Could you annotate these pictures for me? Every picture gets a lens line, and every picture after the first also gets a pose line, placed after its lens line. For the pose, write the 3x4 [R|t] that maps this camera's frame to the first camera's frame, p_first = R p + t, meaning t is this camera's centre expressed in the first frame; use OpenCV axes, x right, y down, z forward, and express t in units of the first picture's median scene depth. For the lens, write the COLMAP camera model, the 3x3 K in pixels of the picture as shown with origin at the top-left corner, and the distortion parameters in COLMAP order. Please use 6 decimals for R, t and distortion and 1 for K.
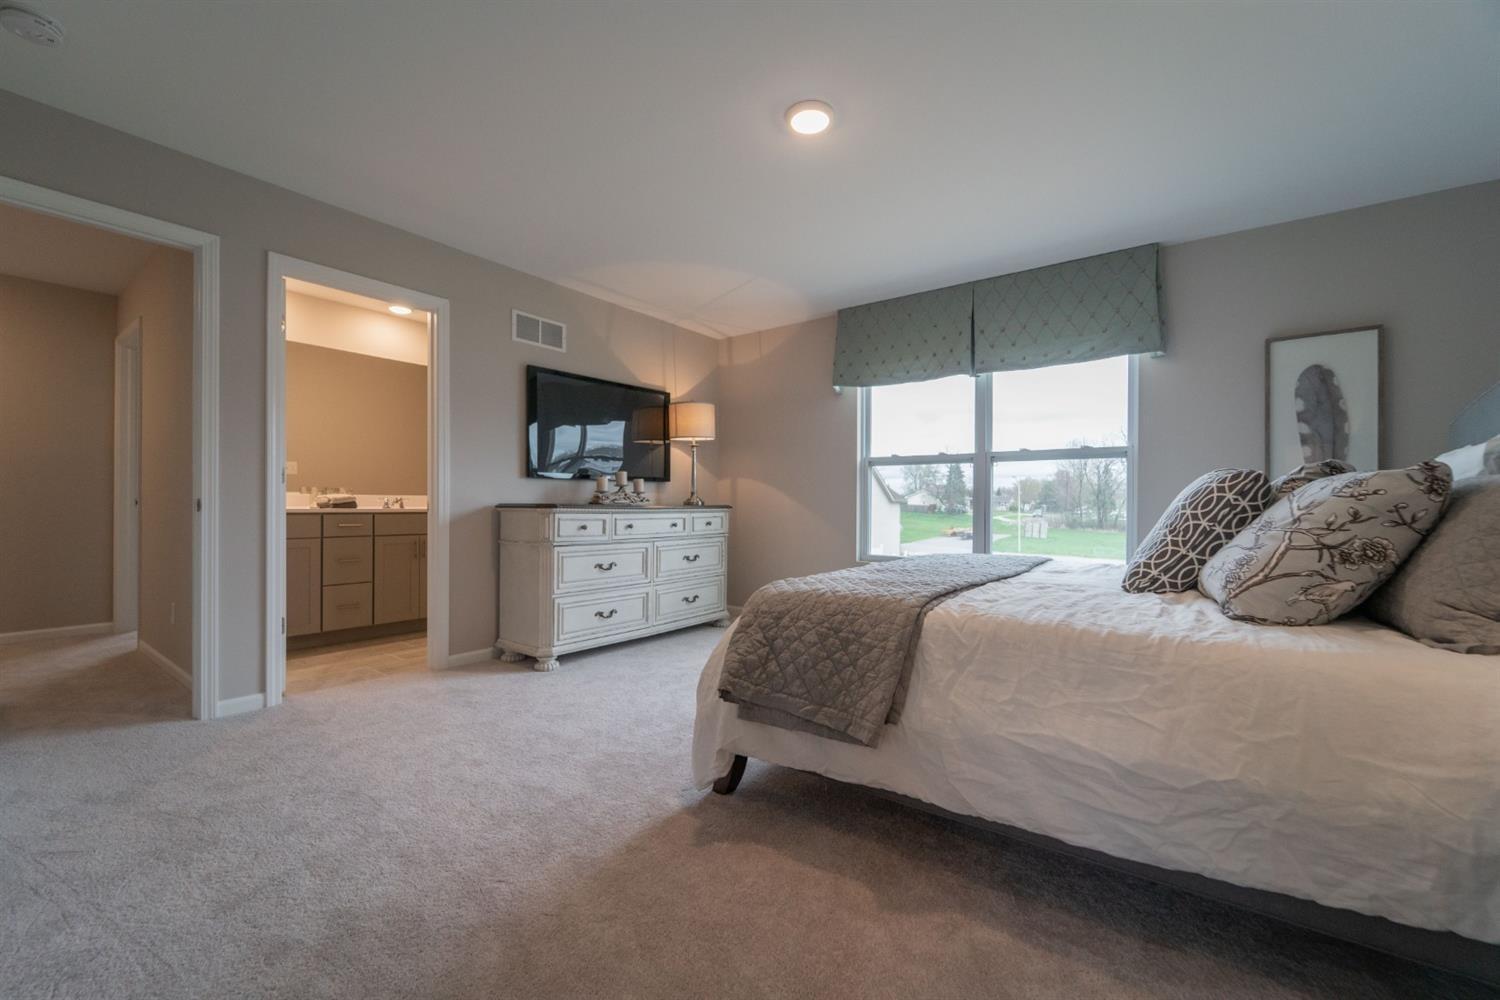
lens RADIAL K [[601.8, 0, 749.5], [0, 601.8, 502.8], [0, 0, 1]] dist [-0.000499, -0.000486]
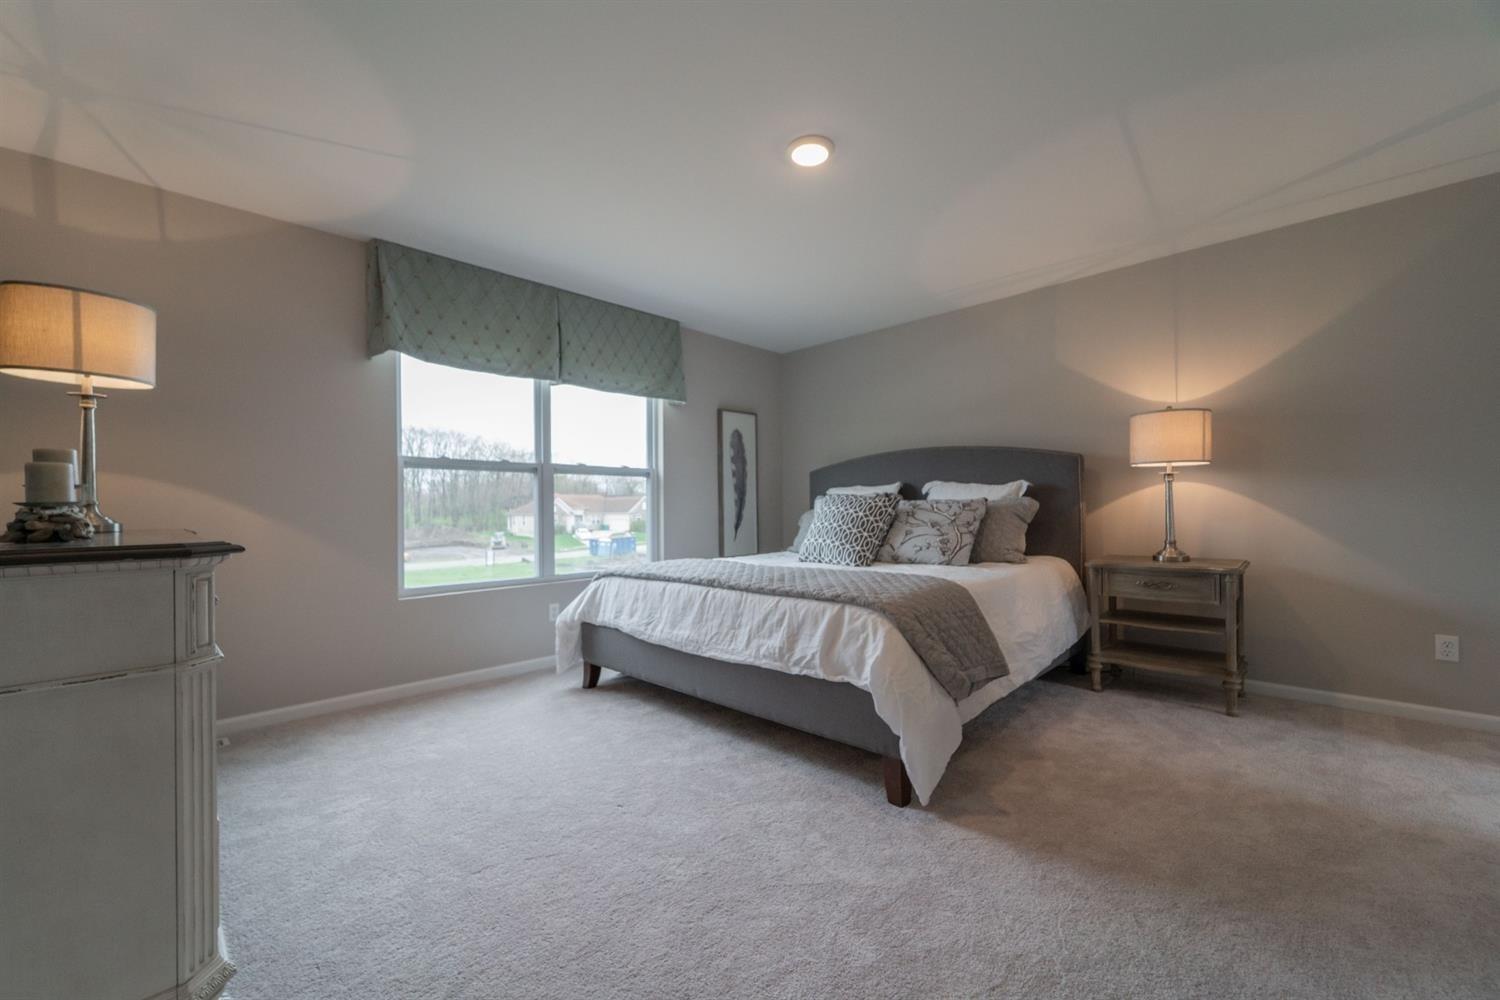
lens RADIAL K [[601.8, 0, 749.5], [0, 601.8, 499.7], [0, 0, 1]] dist [-0.000499, -0.000486]
pose [[0.130901, 0.007131, 0.991370, -0.585193], [0.007592, 0.999938, -0.008195, -0.015431], [-0.991366, 0.008599, 0.130839, 0.600971]]
